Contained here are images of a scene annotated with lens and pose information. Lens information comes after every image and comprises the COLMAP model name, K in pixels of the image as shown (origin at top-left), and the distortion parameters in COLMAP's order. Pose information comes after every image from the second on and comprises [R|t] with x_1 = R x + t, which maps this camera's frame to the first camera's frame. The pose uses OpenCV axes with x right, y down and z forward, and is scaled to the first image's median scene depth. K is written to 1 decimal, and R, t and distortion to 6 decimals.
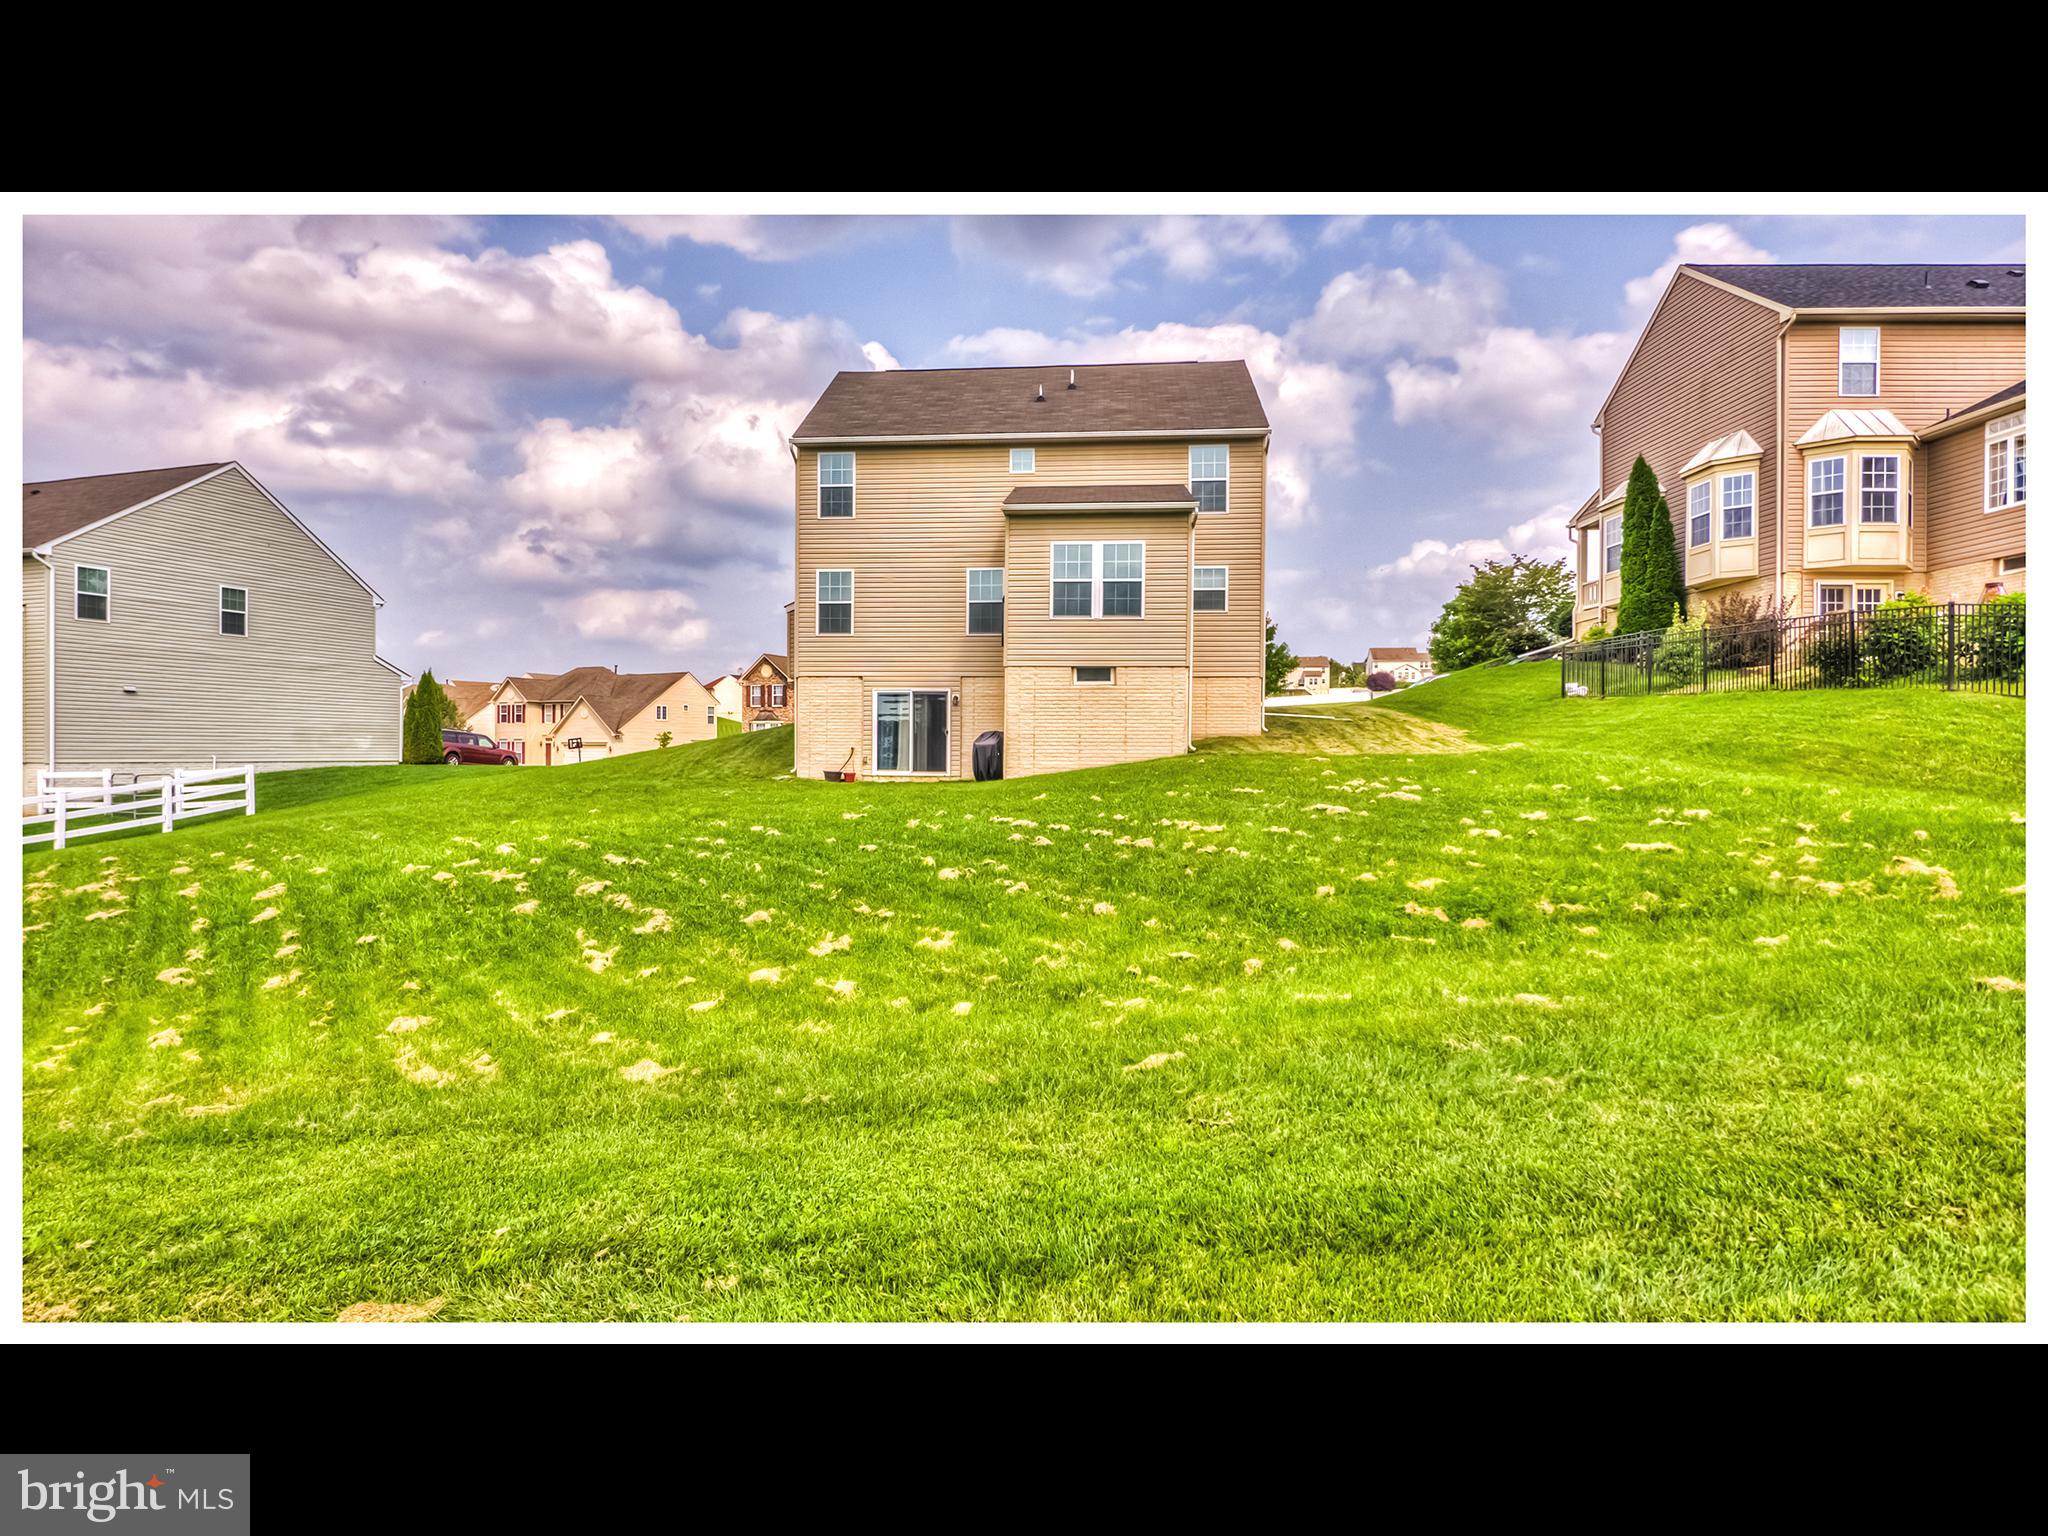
lens RADIAL K [[1108.2, 0, 1021.2], [0, 1108.2, 777.5], [0, 0, 1]] dist [0.000993, -0.000049]
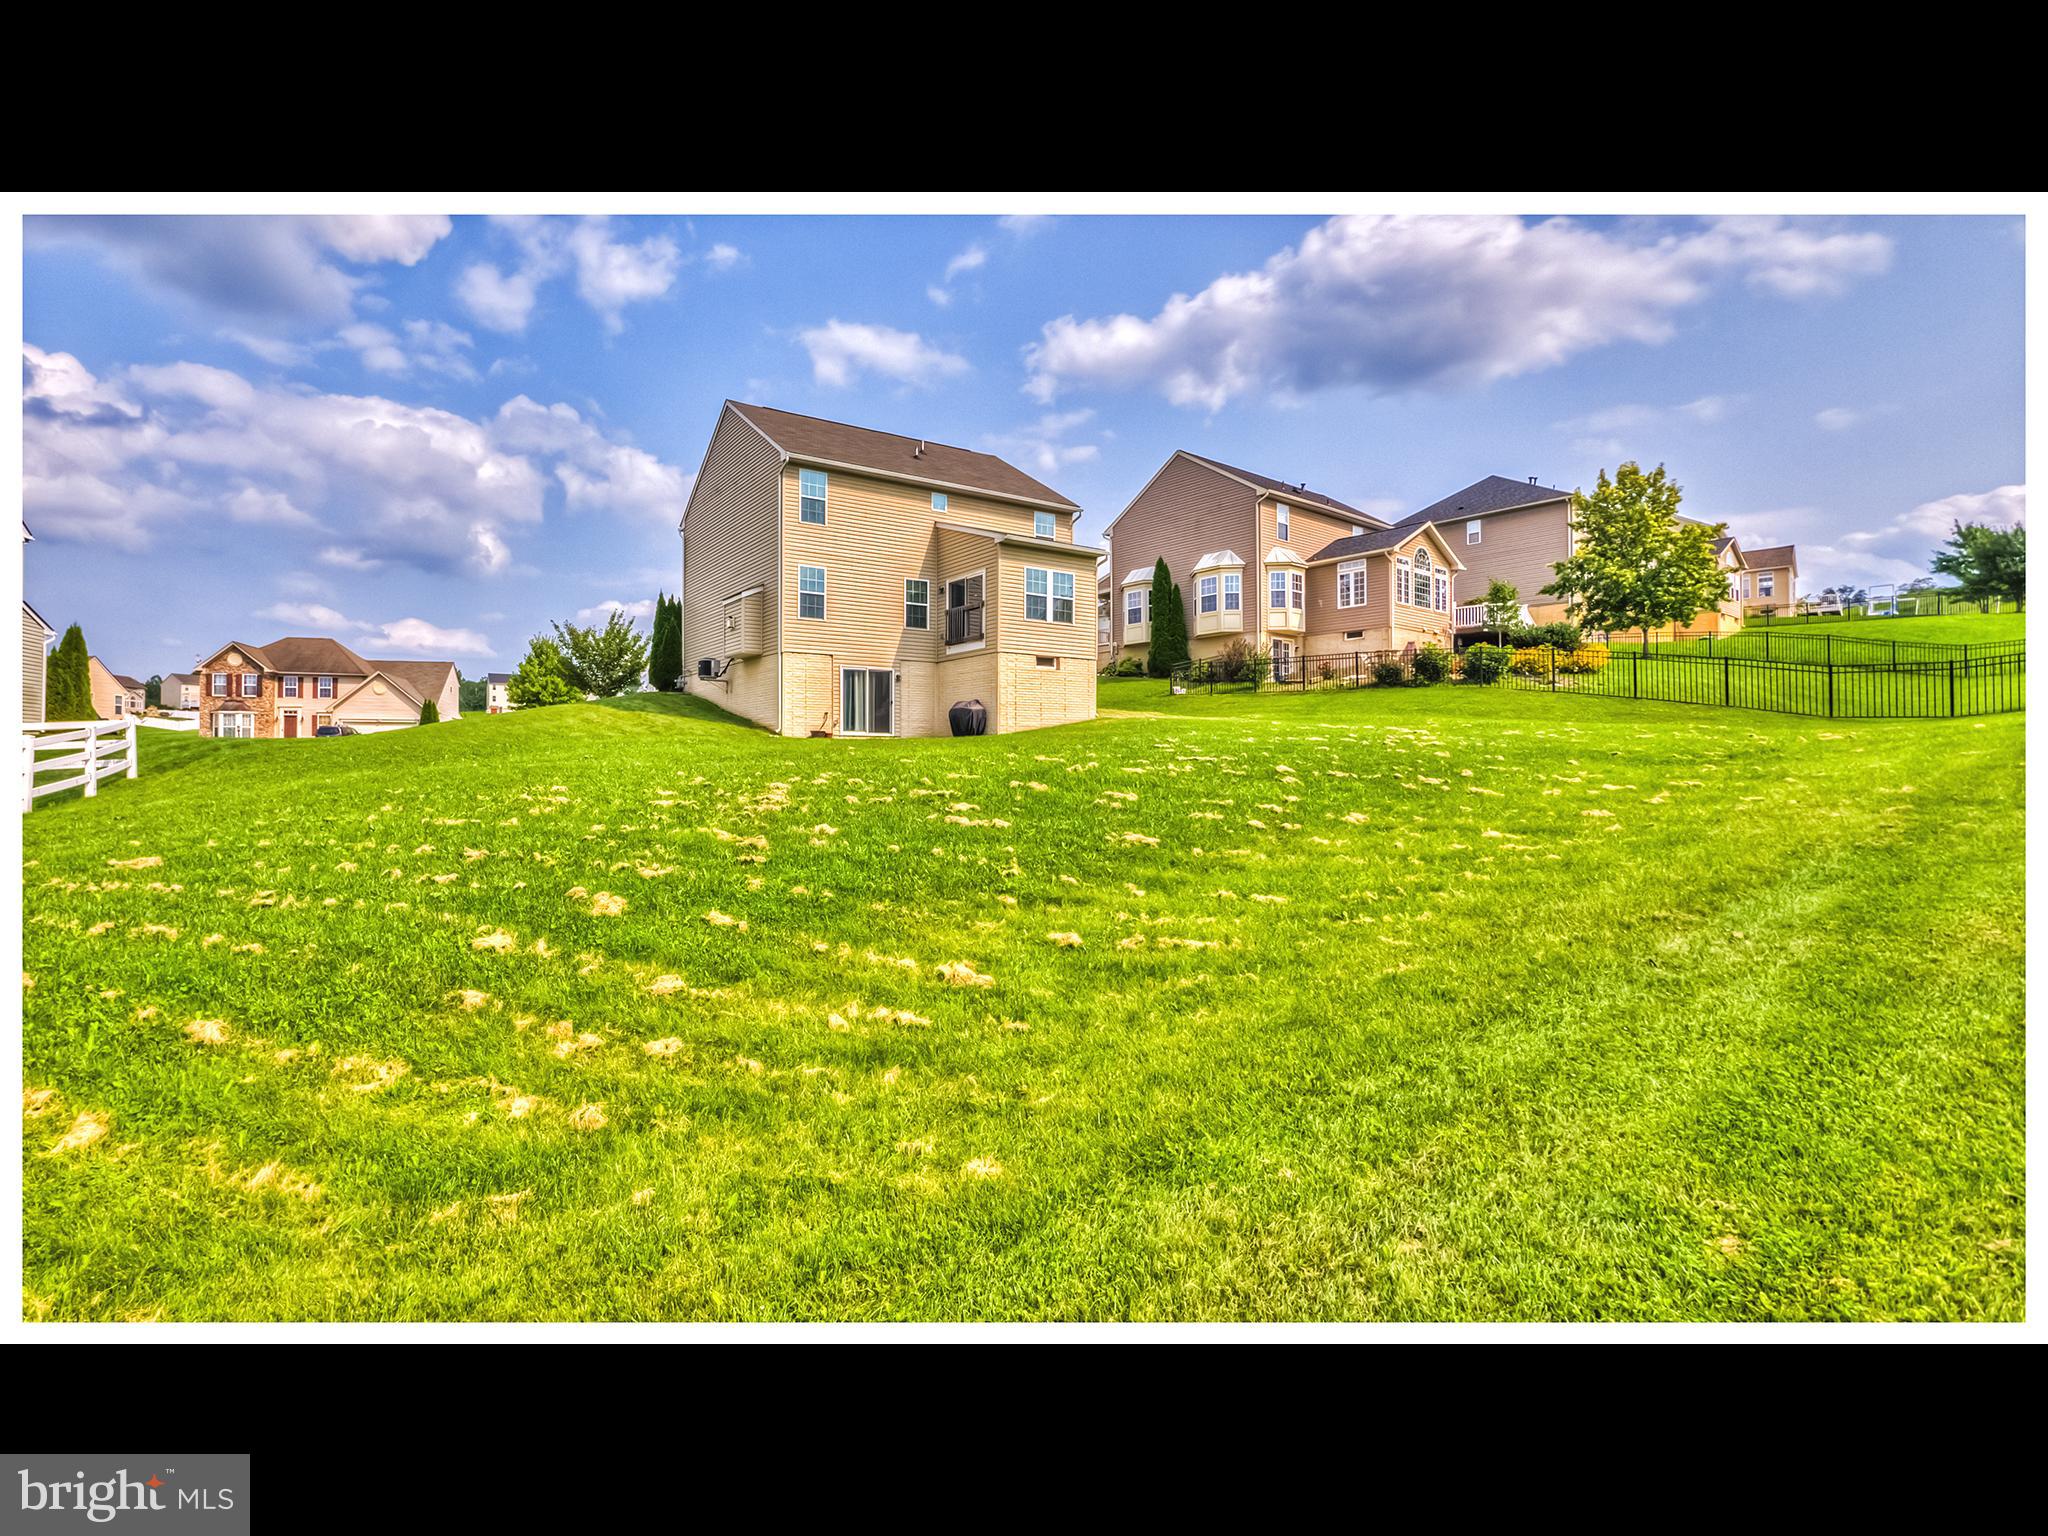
lens RADIAL K [[820.1, 0, 1028.3], [0, 820.1, 774.0], [0, 0, 1]] dist [-0.002967, 0.000198]
pose [[0.817697, -0.022099, 0.575225, -0.493011], [0.016794, 0.999753, 0.014535, 0.032577], [-0.575404, -0.002225, 0.817866, 0.118270]]
